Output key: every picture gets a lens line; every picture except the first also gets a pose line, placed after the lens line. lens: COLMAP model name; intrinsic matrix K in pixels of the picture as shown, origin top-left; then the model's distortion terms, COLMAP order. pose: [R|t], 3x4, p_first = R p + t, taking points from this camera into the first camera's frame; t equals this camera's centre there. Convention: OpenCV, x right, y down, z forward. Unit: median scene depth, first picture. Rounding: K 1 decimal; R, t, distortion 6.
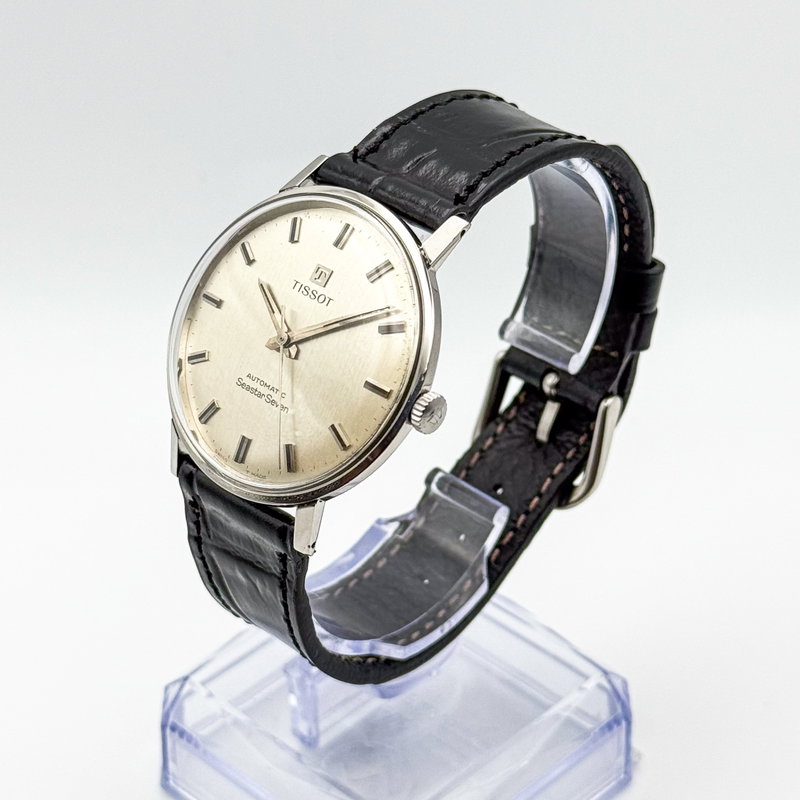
lens RADIAL K [[2375.6, 0, 400.0], [0, 2375.6, 400.0], [0, 0, 1]] dist [-0.083138, -0.225019]
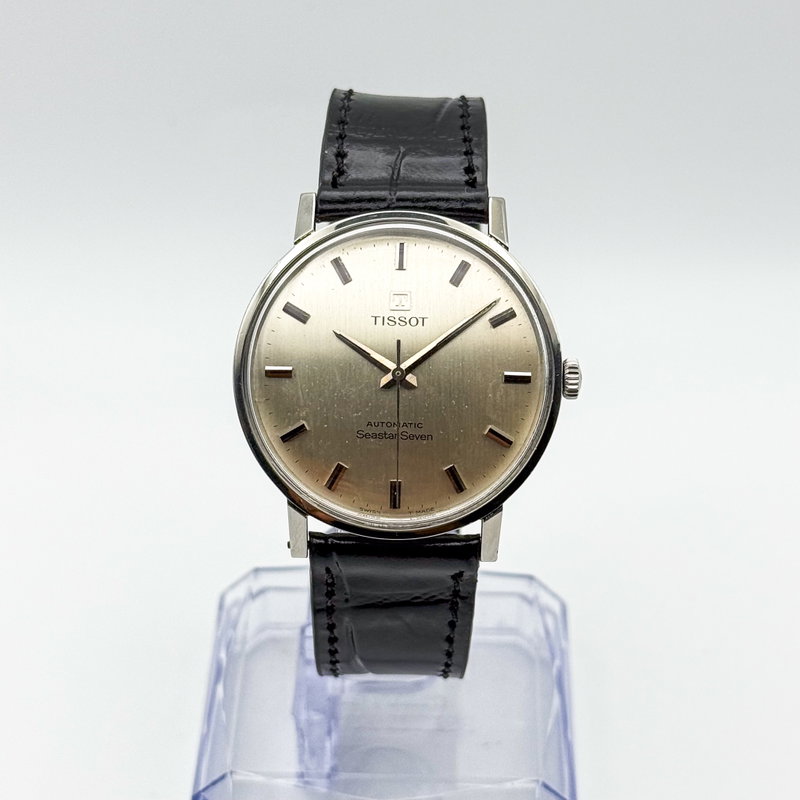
lens RADIAL K [[2375.6, 0, 400.0], [0, 2375.6, 400.0], [0, 0, 1]] dist [-0.083138, -0.225019]
pose [[0.737547, -0.386587, 0.553692, -0.573629], [0.366683, 0.917786, 0.152356, -0.158652], [-0.567069, 0.090660, 0.818665, 0.182463]]
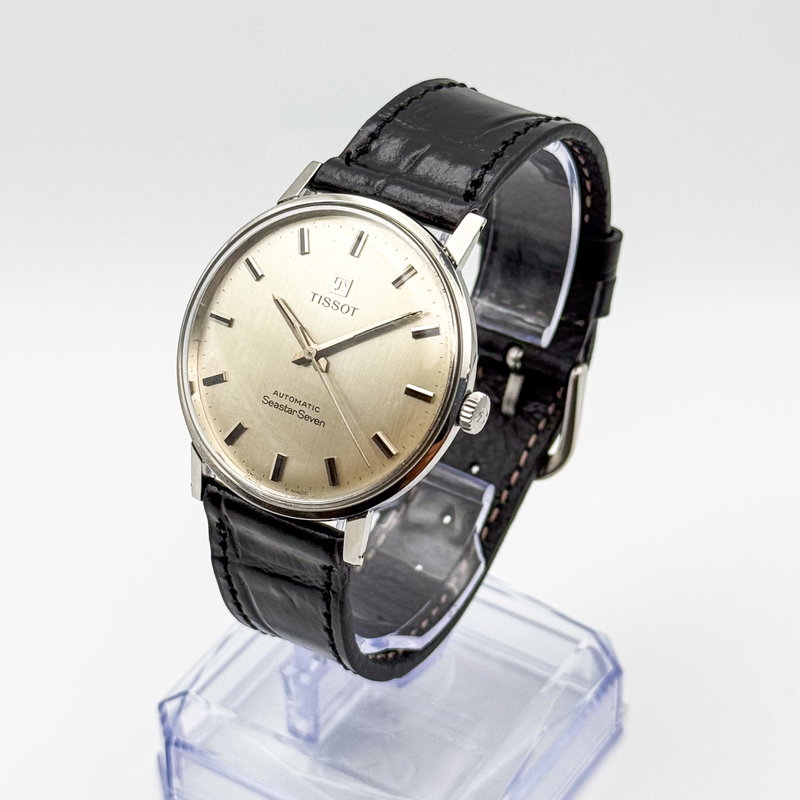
lens RADIAL K [[2375.6, 0, 400.0], [0, 2375.6, 400.0], [0, 0, 1]] dist [-0.083138, -0.225019]
pose [[0.979362, -0.111463, 0.168601, -0.174075], [0.104272, 0.993243, 0.050945, -0.050592], [-0.173140, -0.032313, 0.984367, 0.015480]]
